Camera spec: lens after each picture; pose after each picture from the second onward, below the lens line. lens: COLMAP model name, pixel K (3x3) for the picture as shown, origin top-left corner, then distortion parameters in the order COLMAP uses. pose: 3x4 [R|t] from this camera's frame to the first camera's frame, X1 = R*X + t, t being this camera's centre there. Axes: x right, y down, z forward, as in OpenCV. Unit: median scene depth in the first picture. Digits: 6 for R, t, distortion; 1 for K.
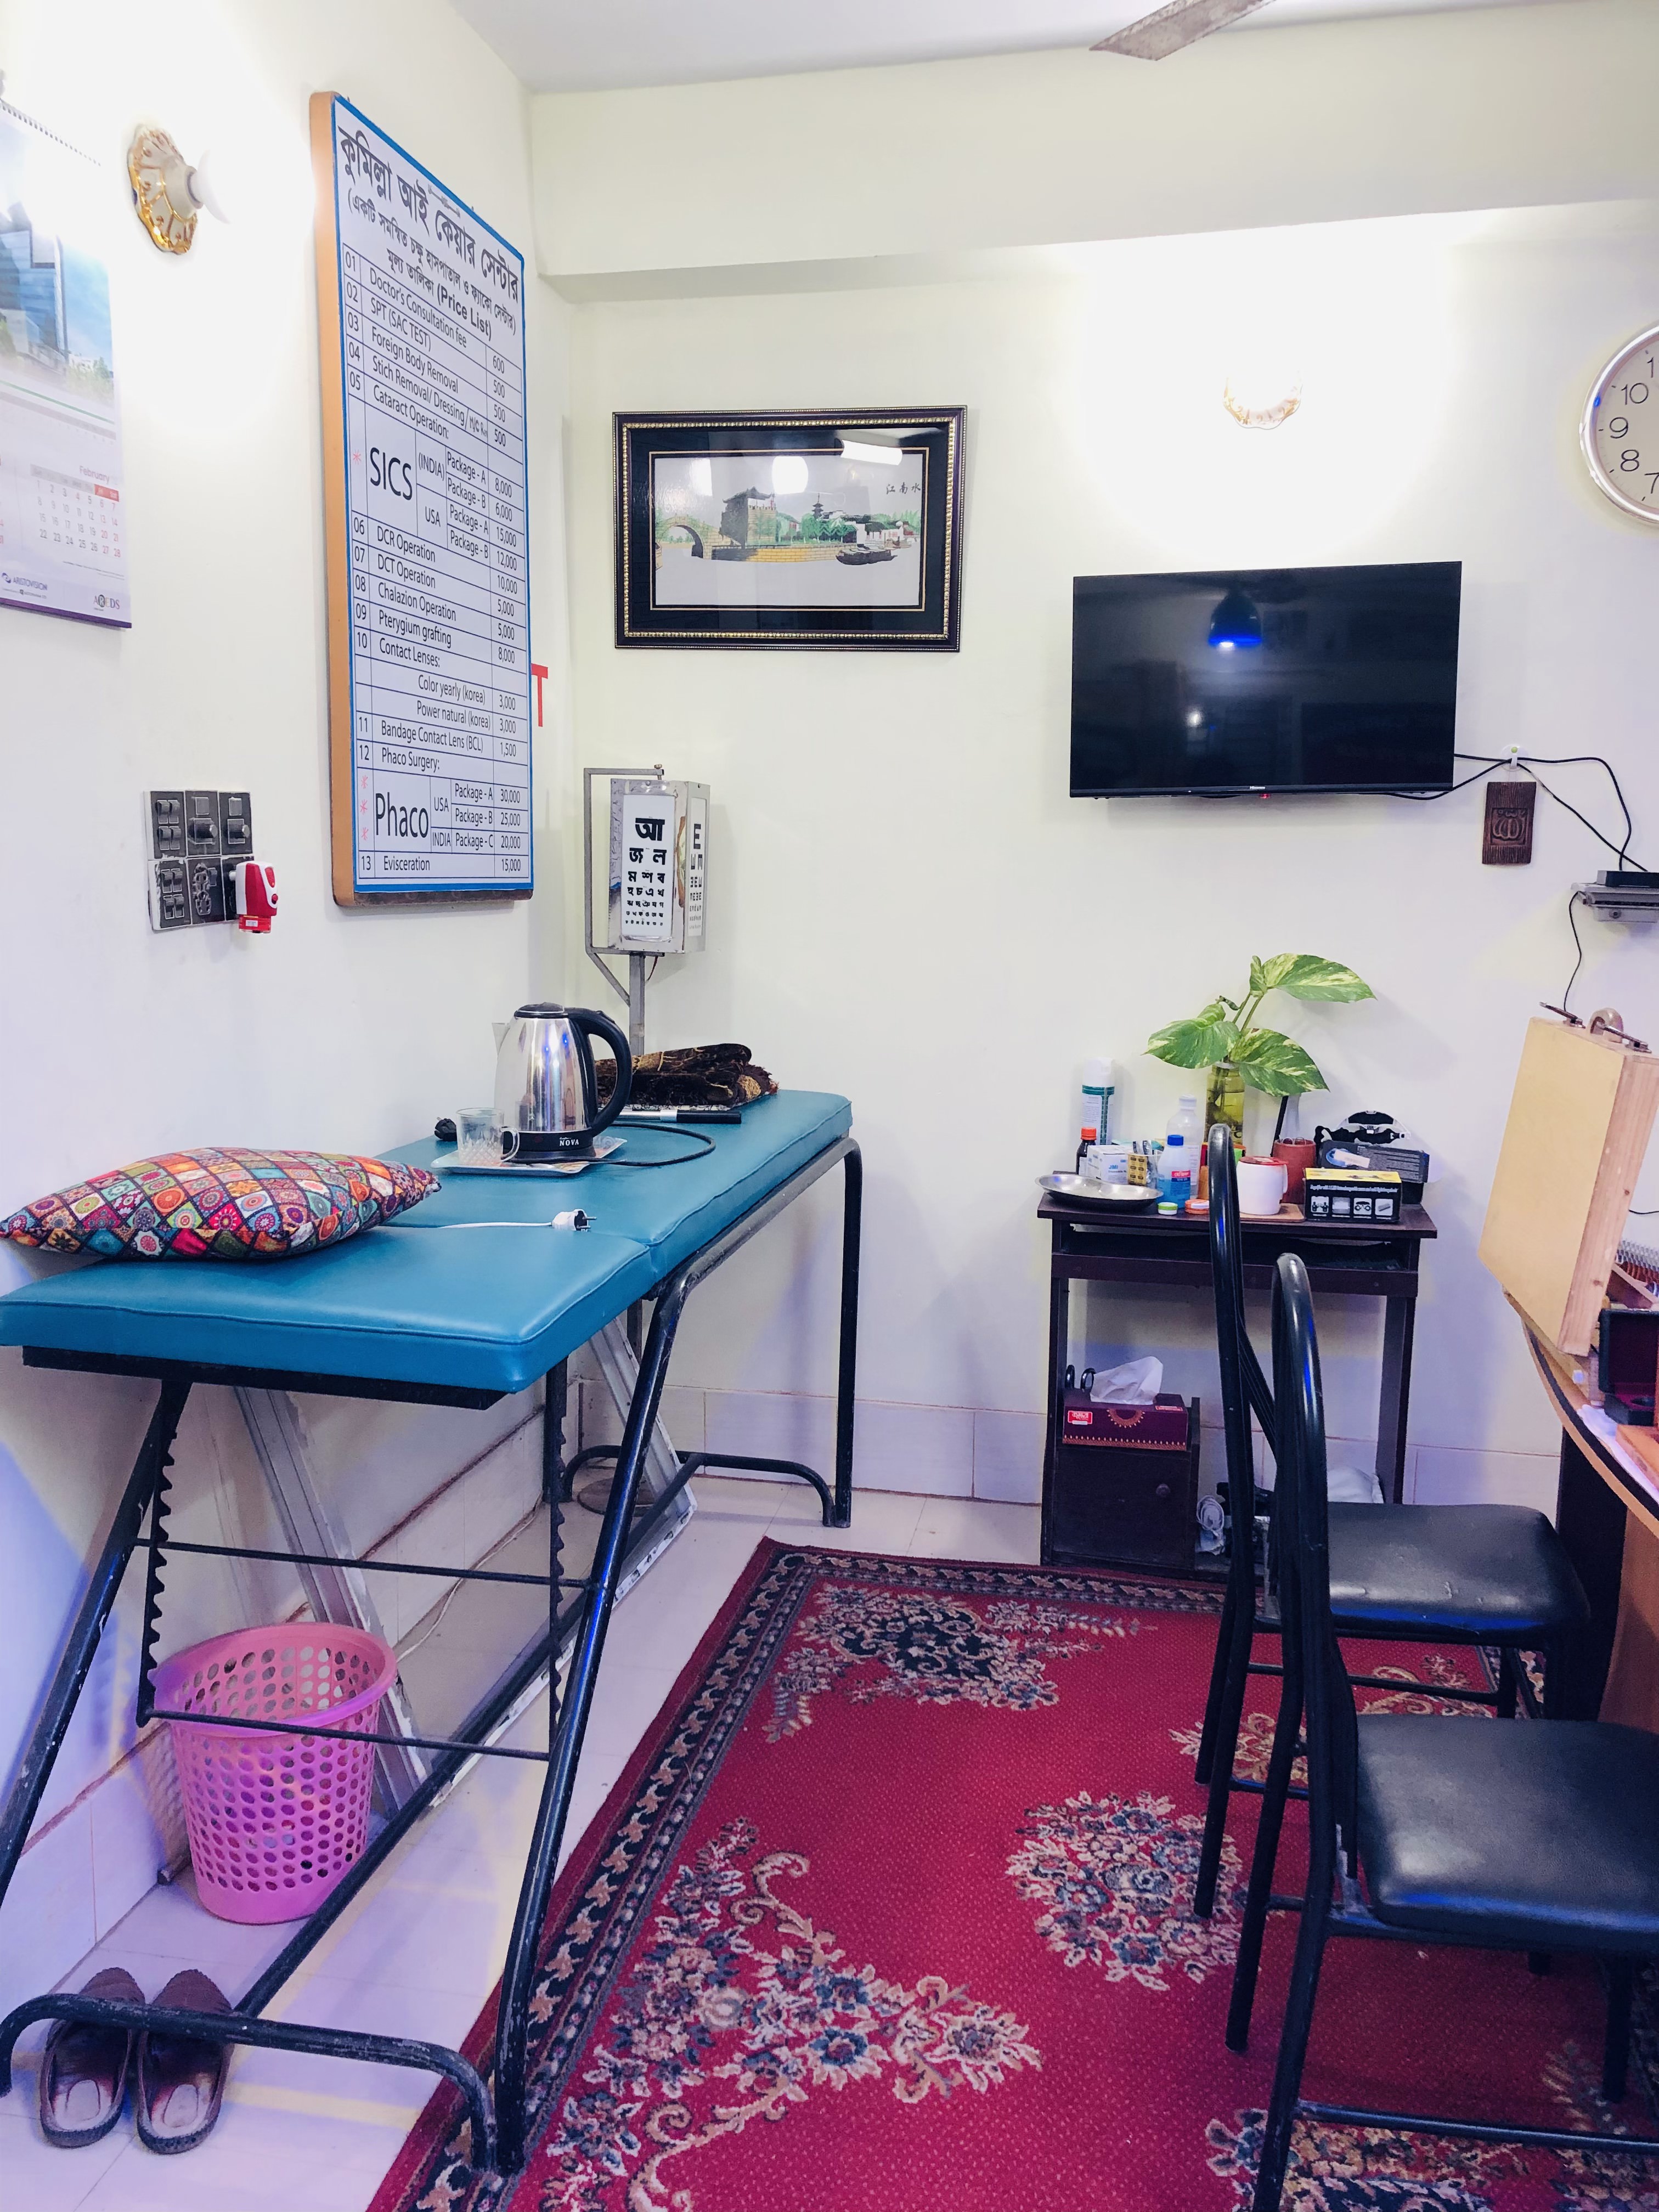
lens RADIAL K [[1748.1, 0, 829.5], [0, 1748.1, 1106.0], [0, 0, 1]] dist [0.003555, 0.006189]
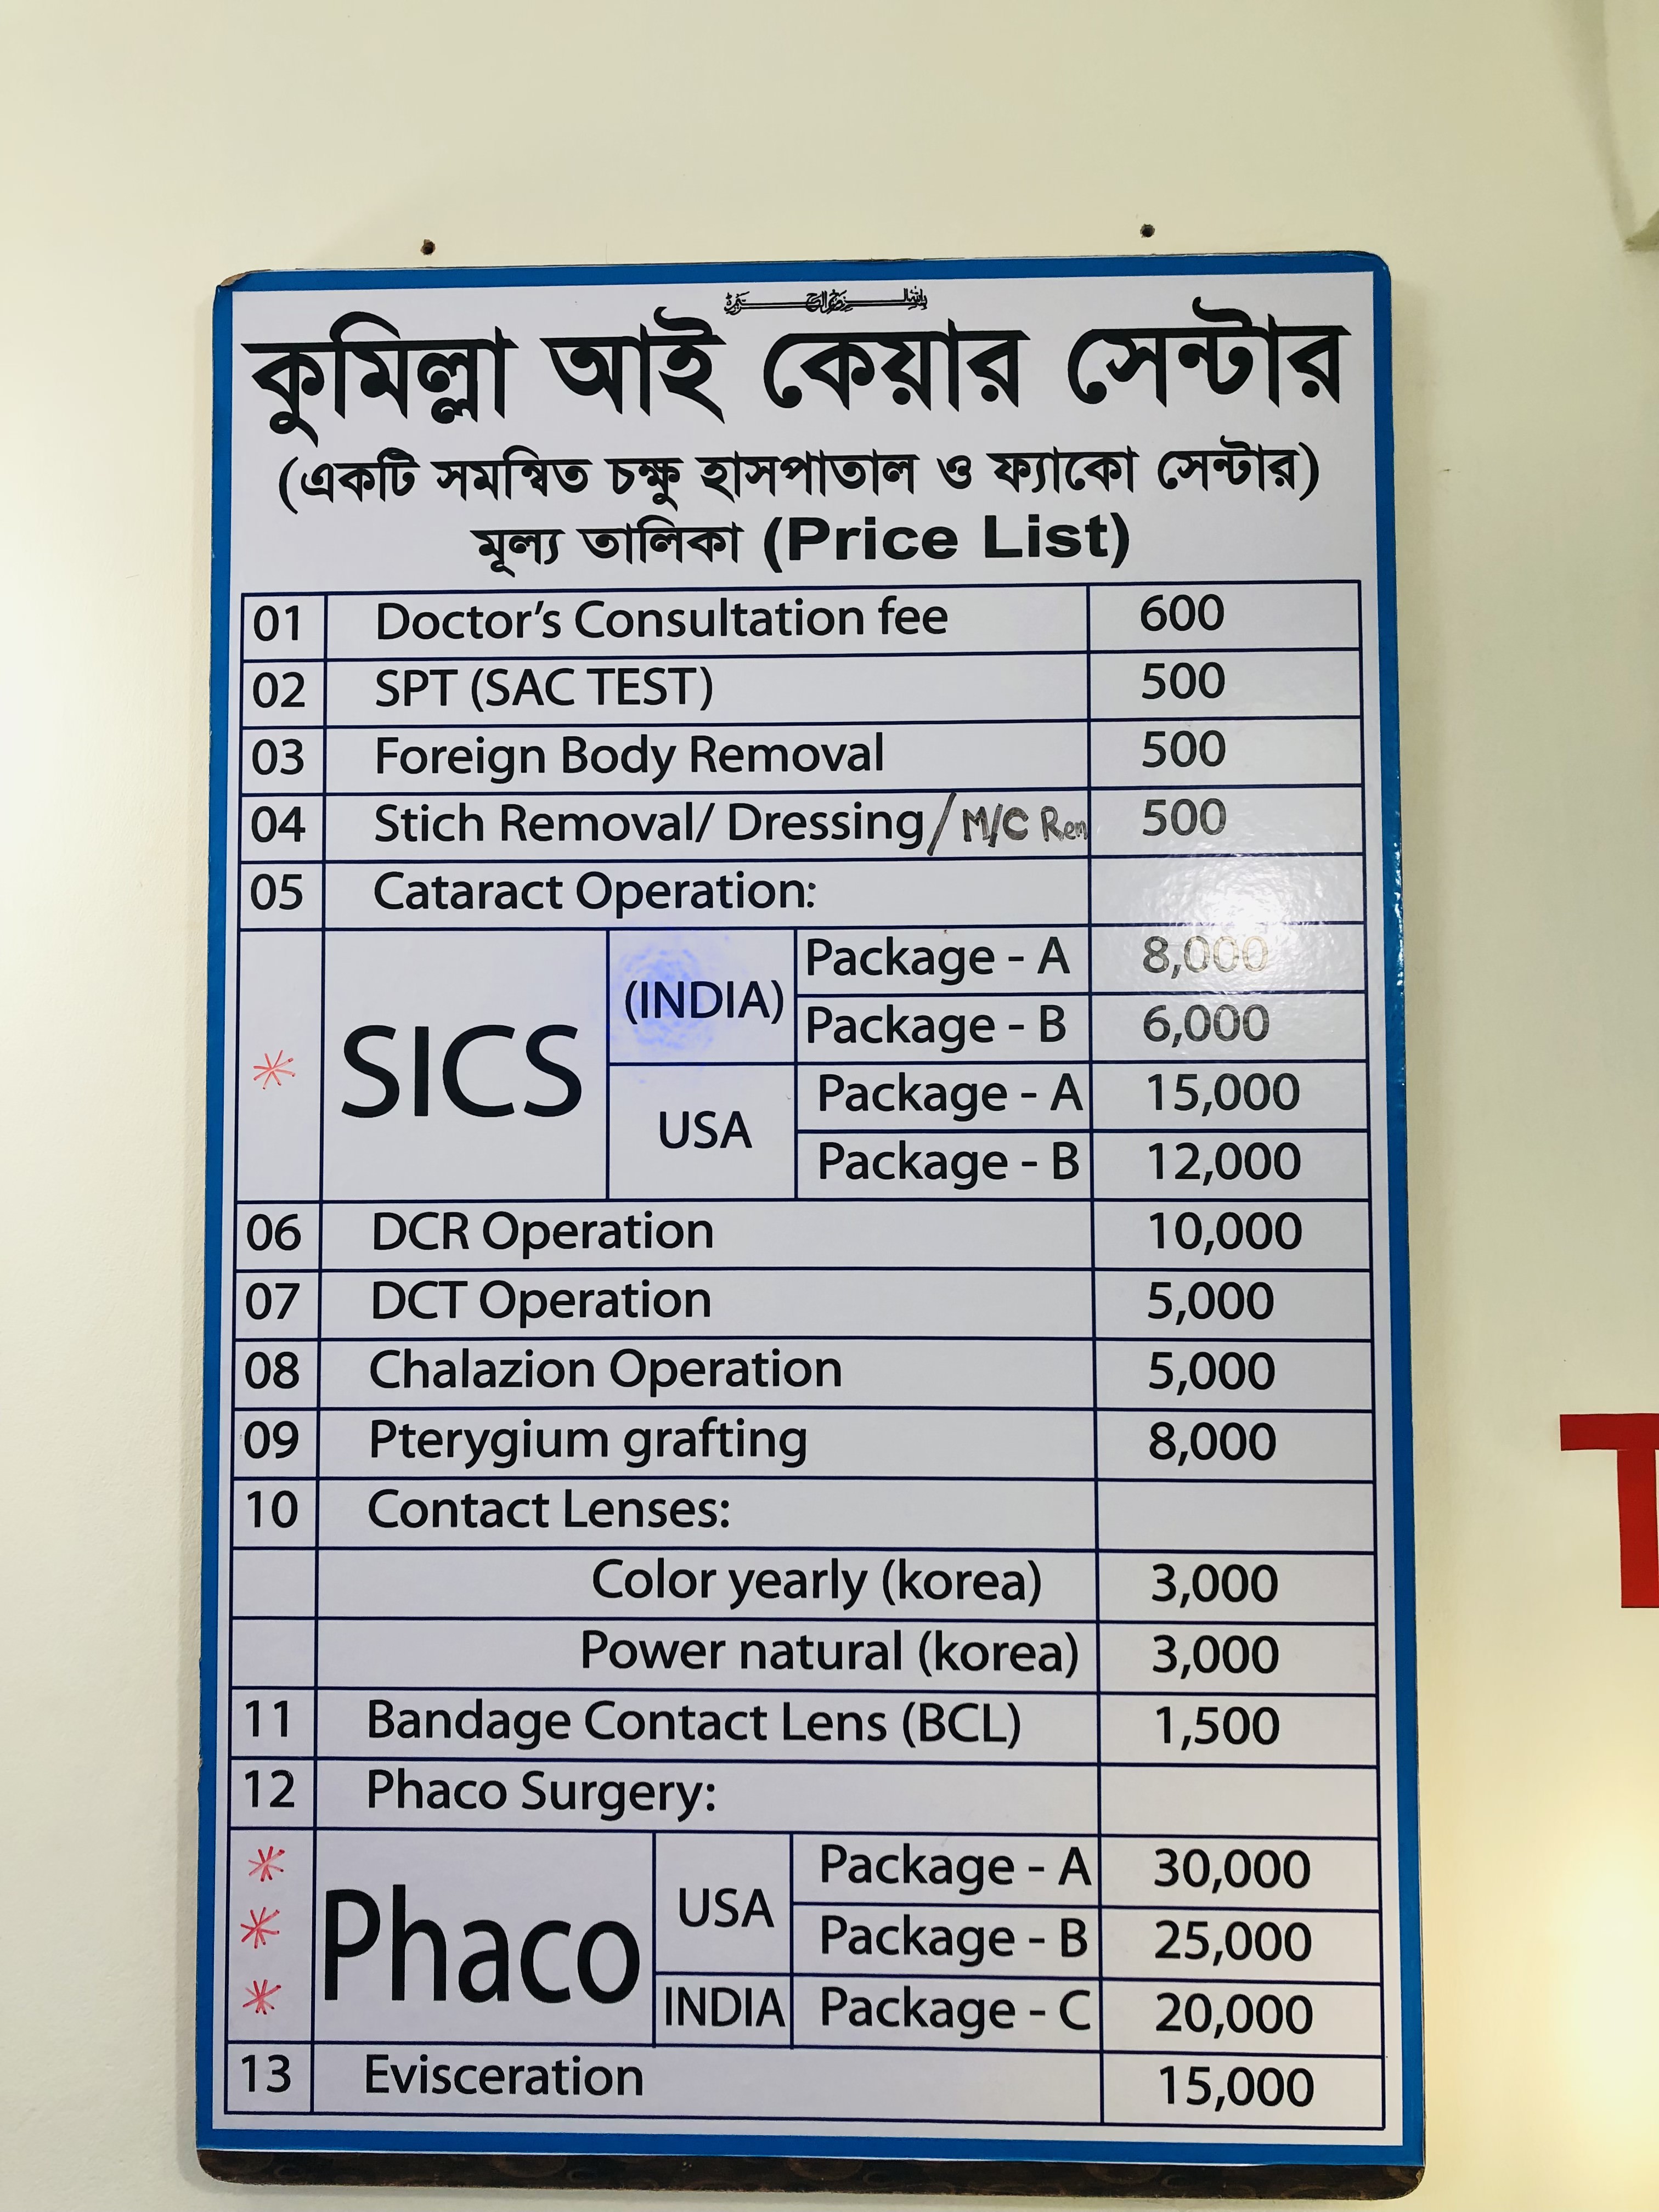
lens RADIAL K [[1748.1, 0, 829.5], [0, 1748.1, 1106.0], [0, 0, 1]] dist [0.003555, 0.006189]
pose [[0.174572, -0.048374, -0.983455, 0.138436], [-0.126602, 0.989399, -0.071139, -0.310669], [0.976471, 0.136926, 0.166597, 0.938973]]
